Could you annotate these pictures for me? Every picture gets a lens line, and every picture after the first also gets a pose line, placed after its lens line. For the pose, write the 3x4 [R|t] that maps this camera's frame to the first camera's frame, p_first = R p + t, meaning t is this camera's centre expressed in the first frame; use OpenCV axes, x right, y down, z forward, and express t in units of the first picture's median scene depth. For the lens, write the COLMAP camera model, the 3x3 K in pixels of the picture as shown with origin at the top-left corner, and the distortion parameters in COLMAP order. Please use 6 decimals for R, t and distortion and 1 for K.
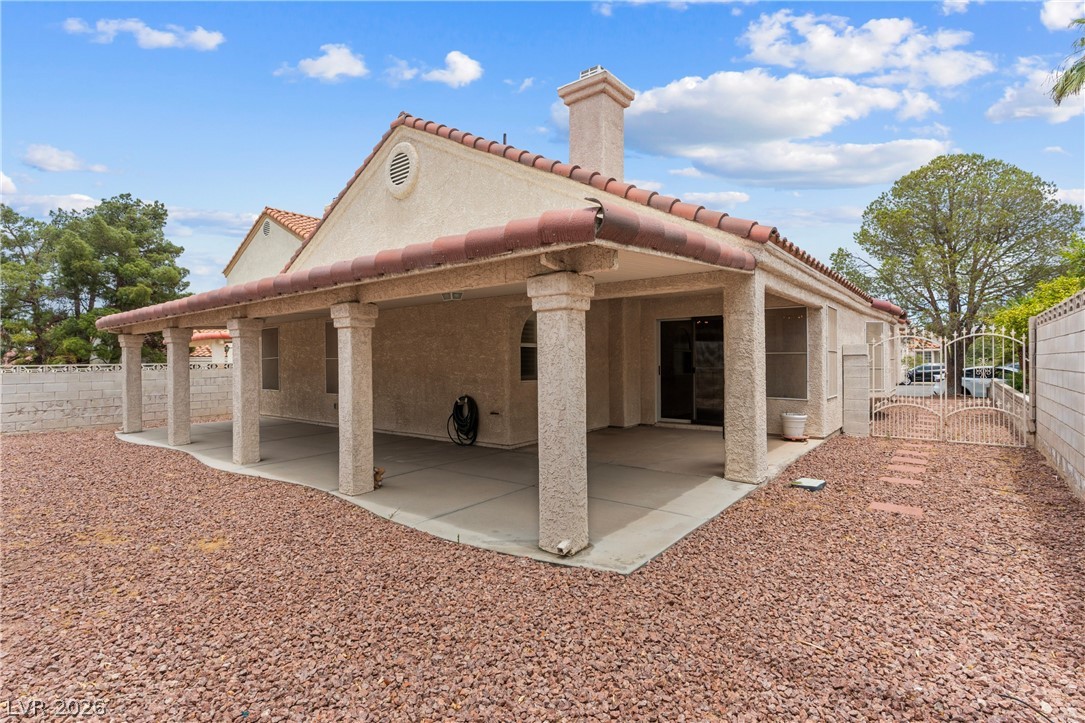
lens RADIAL K [[515.3, 0, 539.7], [0, 515.3, 357.8], [0, 0, 1]] dist [0.004564, -0.000292]
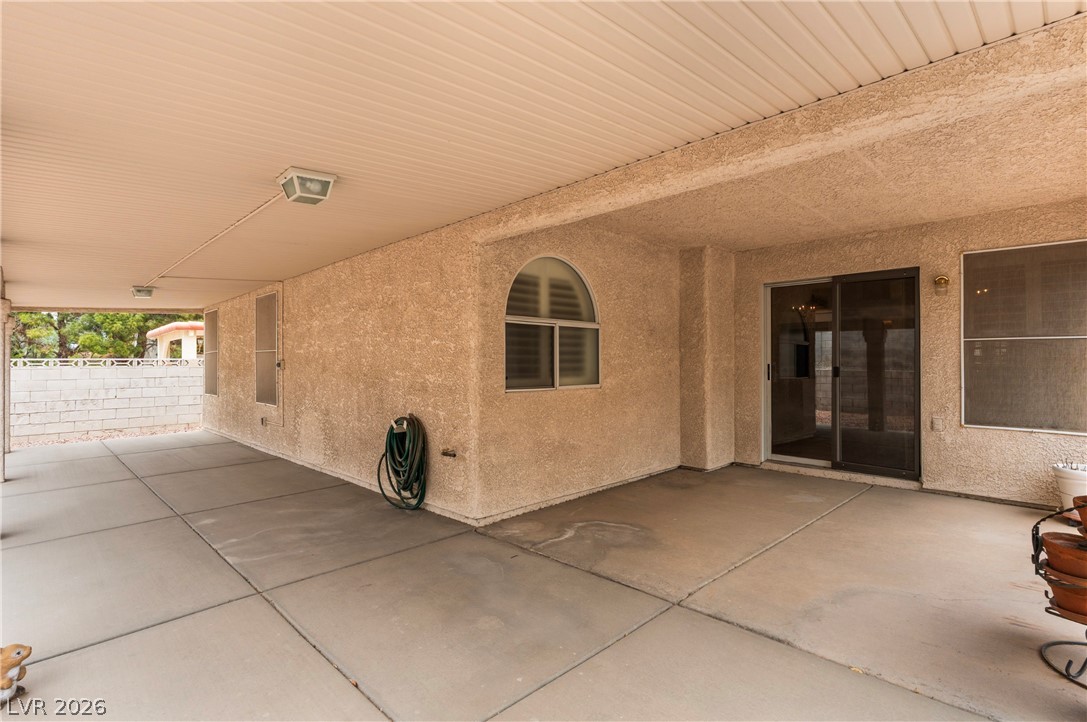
lens RADIAL K [[516.2, 0, 548.0], [0, 516.2, 360.0], [0, 0, 1]] dist [0.004564, -0.000292]
pose [[0.994316, 0.005018, -0.106354, 0.050710], [-0.004912, 0.999987, 0.001257, 0.012368], [0.106359, -0.000728, 0.994328, 0.425158]]
